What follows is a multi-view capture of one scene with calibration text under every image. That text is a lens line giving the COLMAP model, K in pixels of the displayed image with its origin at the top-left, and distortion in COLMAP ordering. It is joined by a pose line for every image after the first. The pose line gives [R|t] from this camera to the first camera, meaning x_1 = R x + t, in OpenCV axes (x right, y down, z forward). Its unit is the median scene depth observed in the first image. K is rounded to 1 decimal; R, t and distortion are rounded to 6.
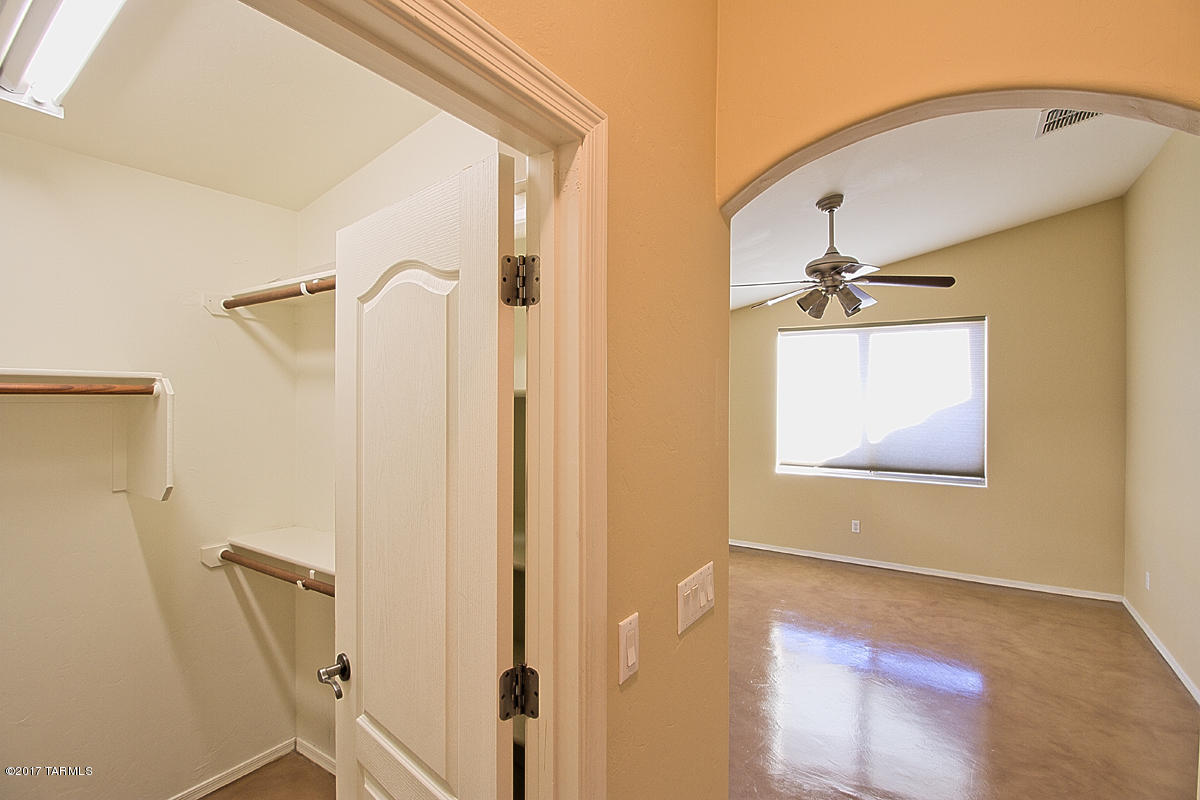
lens RADIAL K [[554.6, 0, 597.9], [0, 554.6, 397.9], [0, 0, 1]] dist [-0.007283, -0.007539]
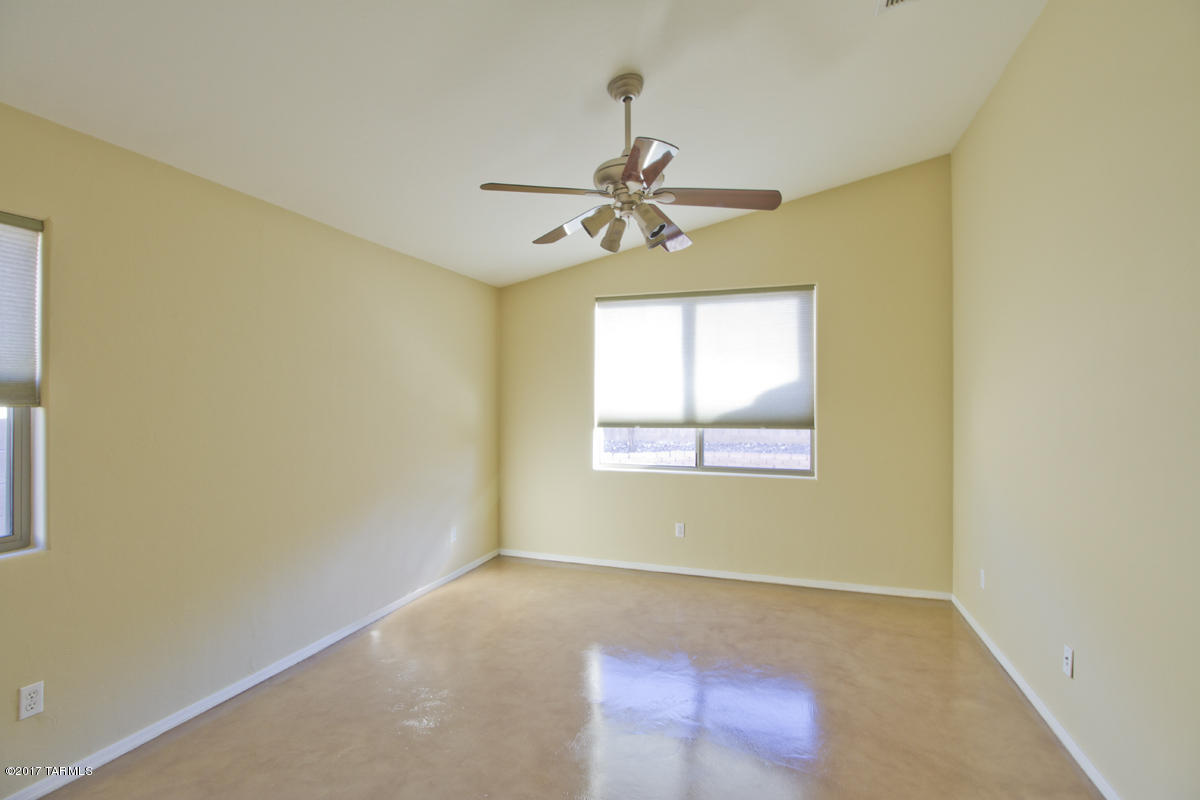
lens RADIAL K [[554.6, 0, 601.5], [0, 554.6, 400.5], [0, 0, 1]] dist [-0.007283, -0.007539]
pose [[0.967972, 0.000162, 0.251060, 0.188168], [0.000600, 0.999995, -0.002959, 0.050057], [-0.251059, 0.003014, 0.967967, 0.284537]]
